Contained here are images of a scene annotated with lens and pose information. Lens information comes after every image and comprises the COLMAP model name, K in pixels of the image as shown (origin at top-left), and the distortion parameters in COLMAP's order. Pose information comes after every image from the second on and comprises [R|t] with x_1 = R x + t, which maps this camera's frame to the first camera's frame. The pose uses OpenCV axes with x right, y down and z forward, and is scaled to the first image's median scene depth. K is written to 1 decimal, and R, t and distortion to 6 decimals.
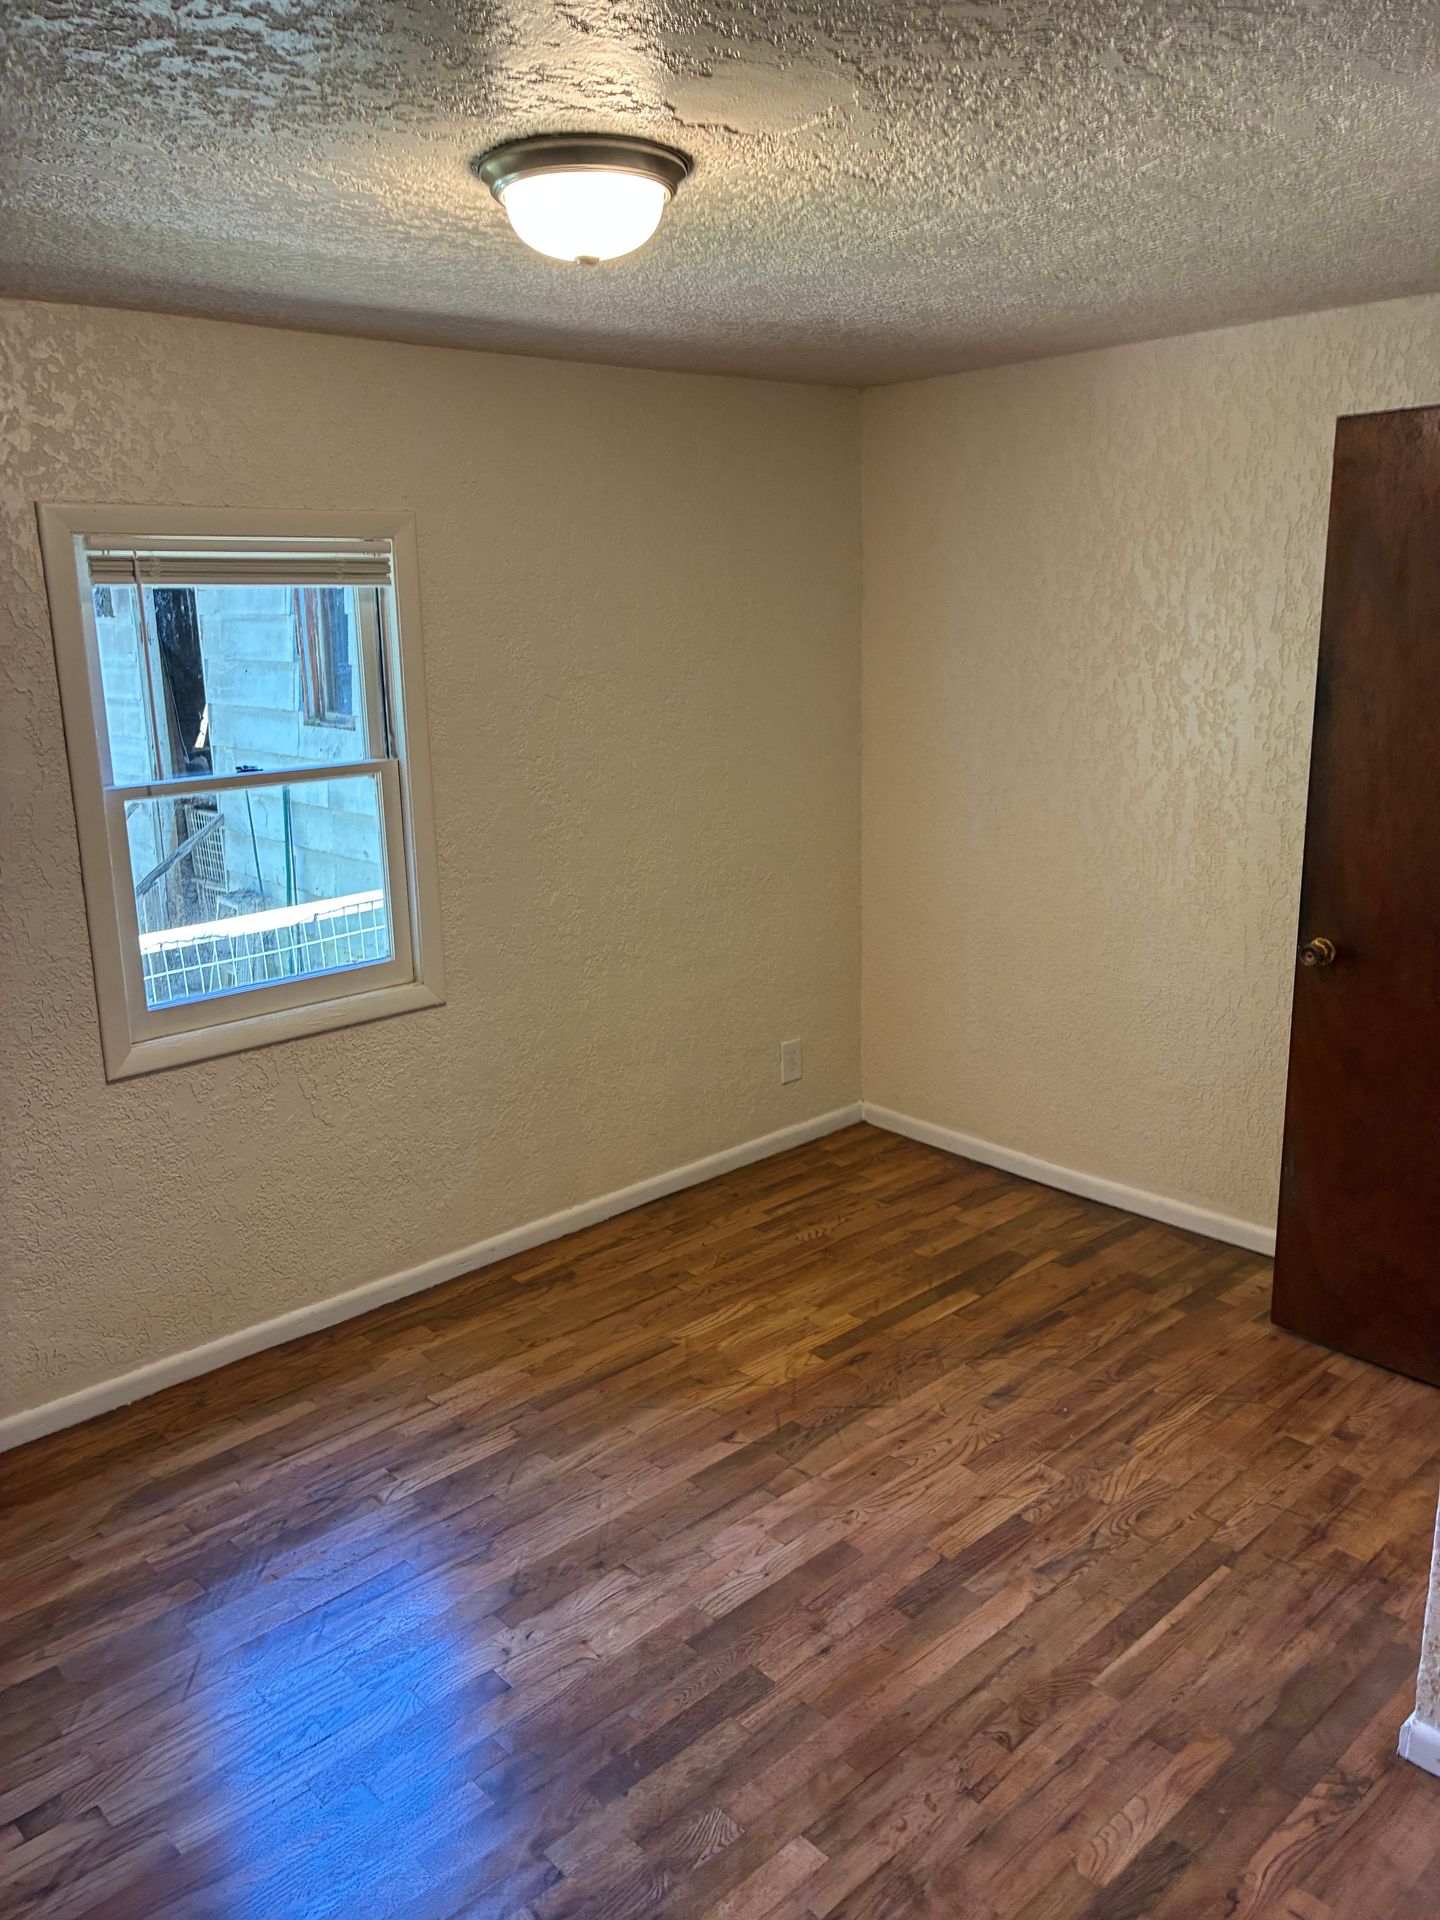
lens RADIAL K [[1457.4, 0, 716.1], [0, 1457.4, 959.0], [0, 0, 1]] dist [0.024303, -0.045023]
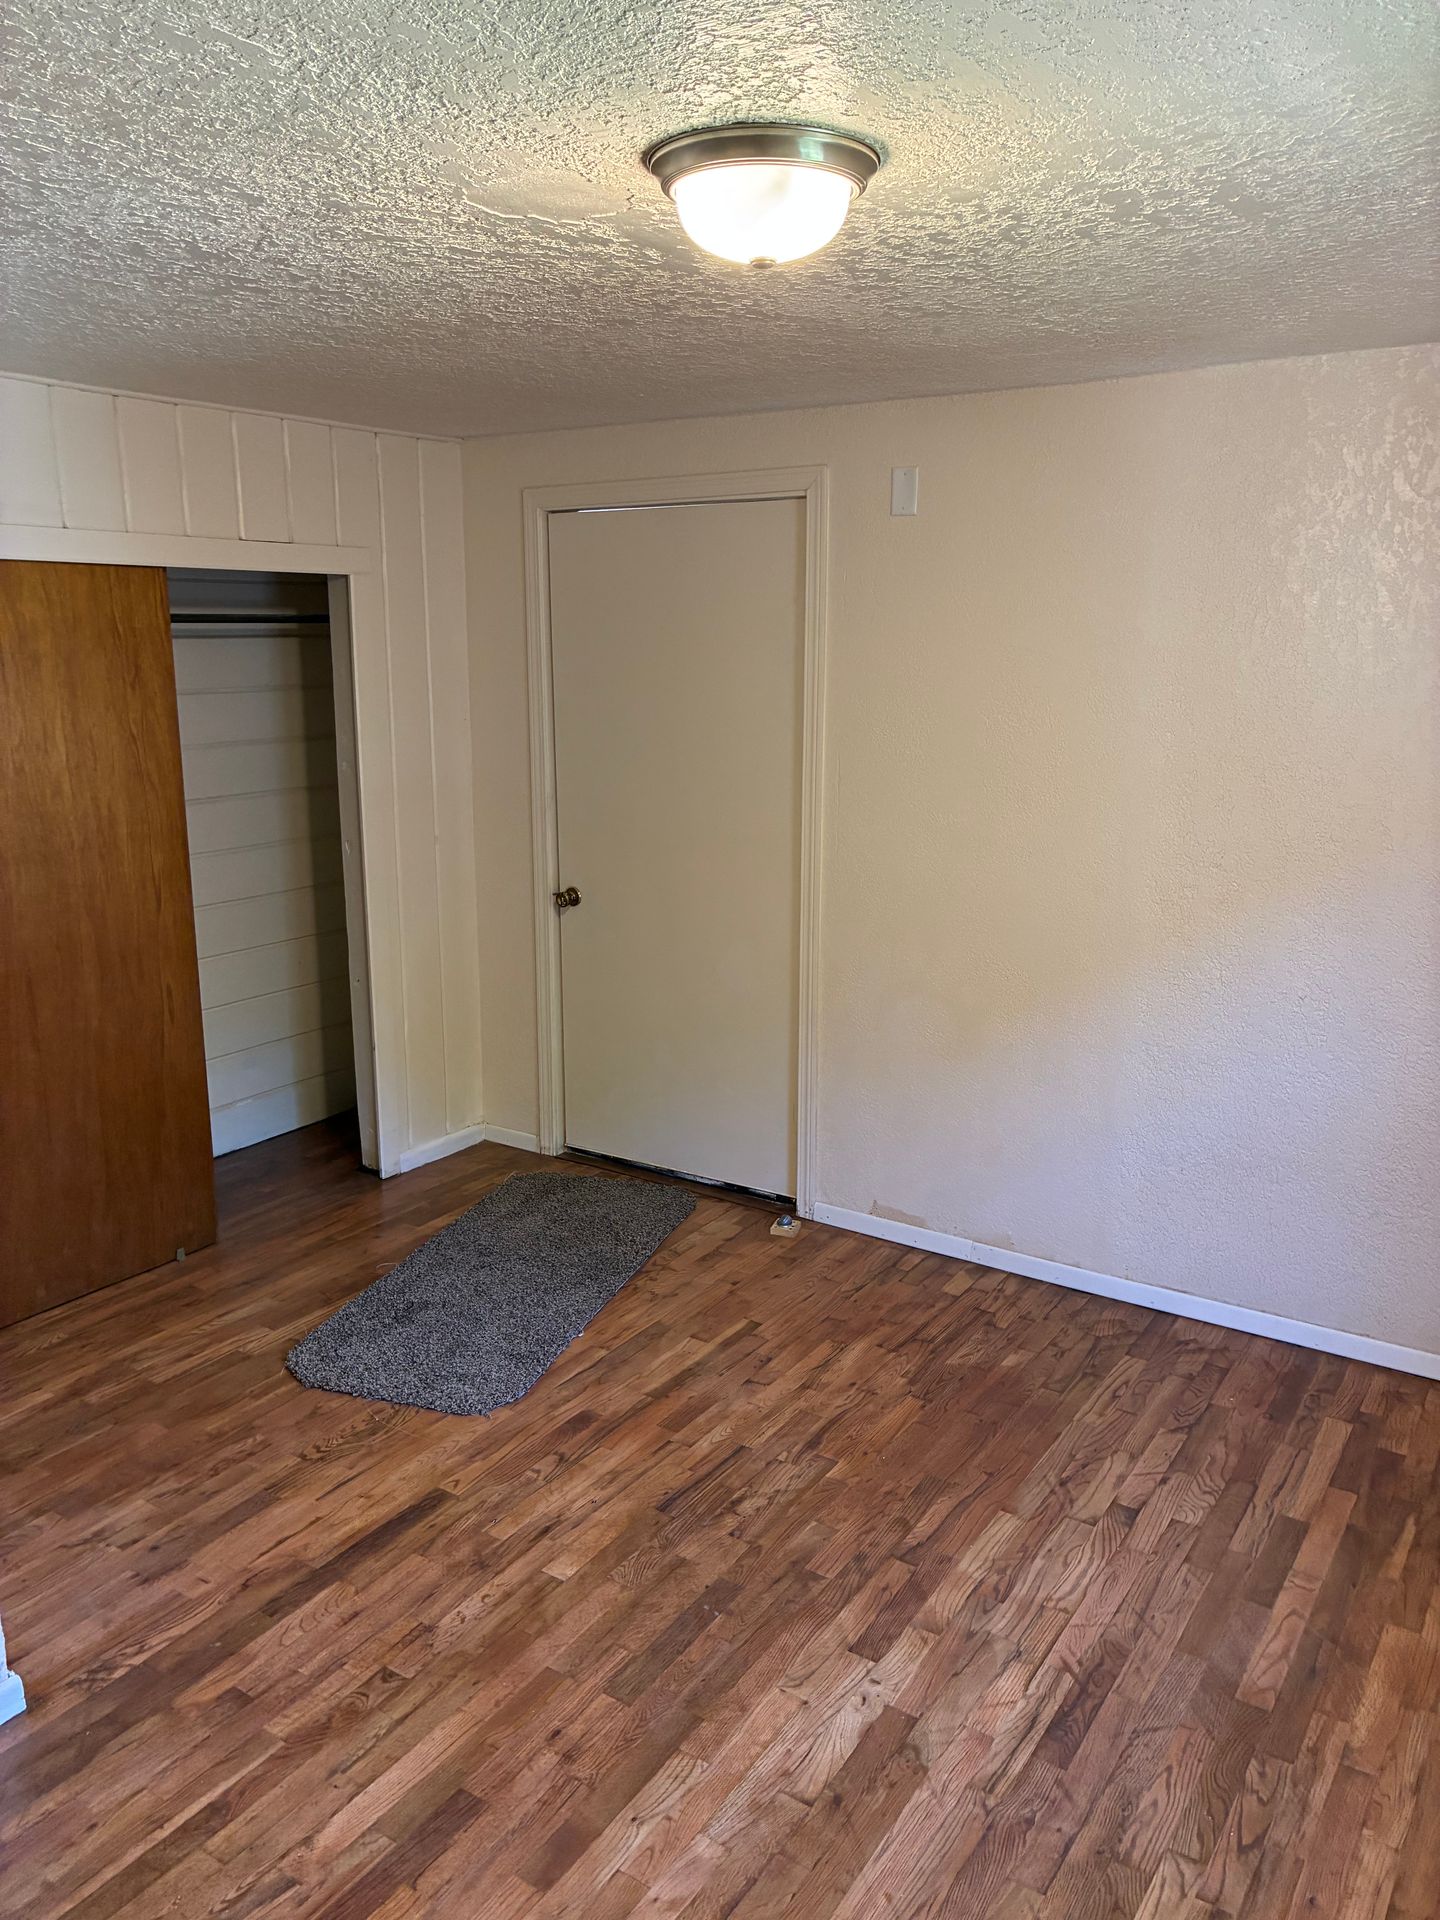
lens RADIAL K [[1457.4, 0, 720.6], [0, 1457.4, 959.0], [0, 0, 1]] dist [0.024303, -0.045023]
pose [[-0.972045, 0.077119, -0.221769, 0.148499], [-0.031141, 0.893833, 0.447318, -0.427922], [0.232721, 0.441719, -0.866444, 1.691770]]
